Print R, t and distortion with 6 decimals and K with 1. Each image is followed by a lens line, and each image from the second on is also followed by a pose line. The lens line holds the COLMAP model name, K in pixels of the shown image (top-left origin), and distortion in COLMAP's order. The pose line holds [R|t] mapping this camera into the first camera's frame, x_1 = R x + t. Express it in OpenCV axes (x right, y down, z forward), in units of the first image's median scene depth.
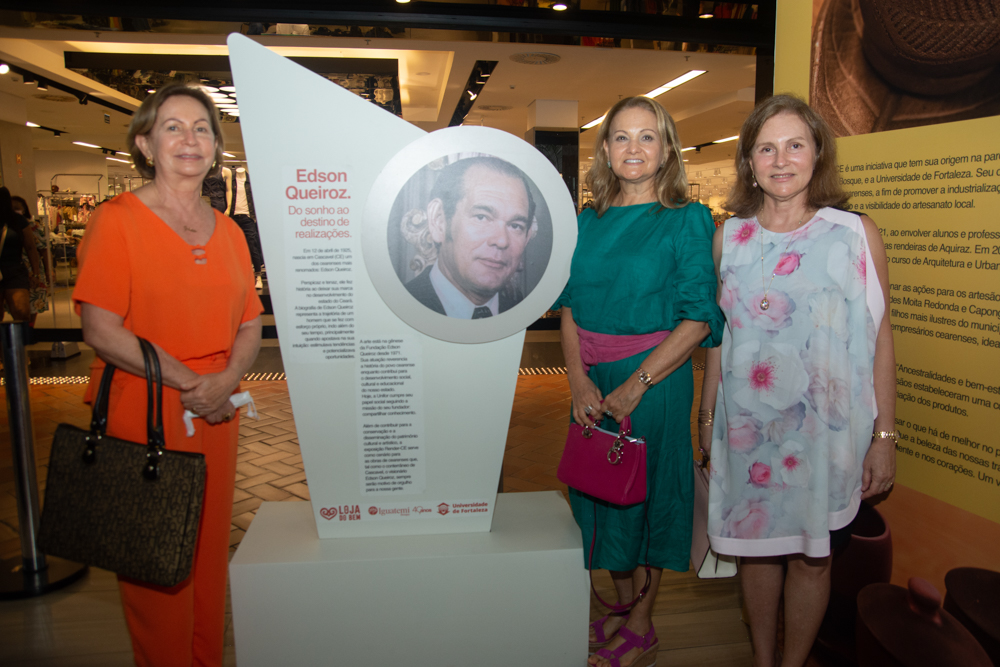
lens RADIAL K [[708.5, 0, 512.3], [0, 708.5, 329.4], [0, 0, 1]] dist [-0.146909, 0.112741]
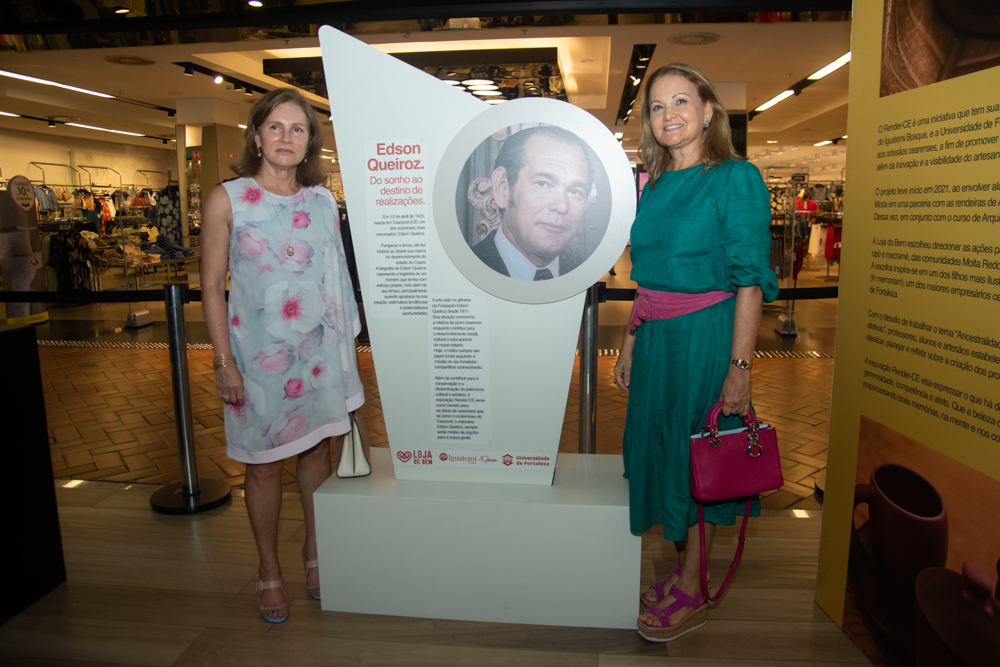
lens RADIAL K [[705.8, 0, 517.9], [0, 705.8, 333.1], [0, 0, 1]] dist [-0.147590, 0.099804]
pose [[0.968765, 0.028890, -0.246293, 0.182903], [-0.024041, 0.999454, 0.022673, 0.040803], [0.246814, -0.016043, 0.968930, -0.028034]]
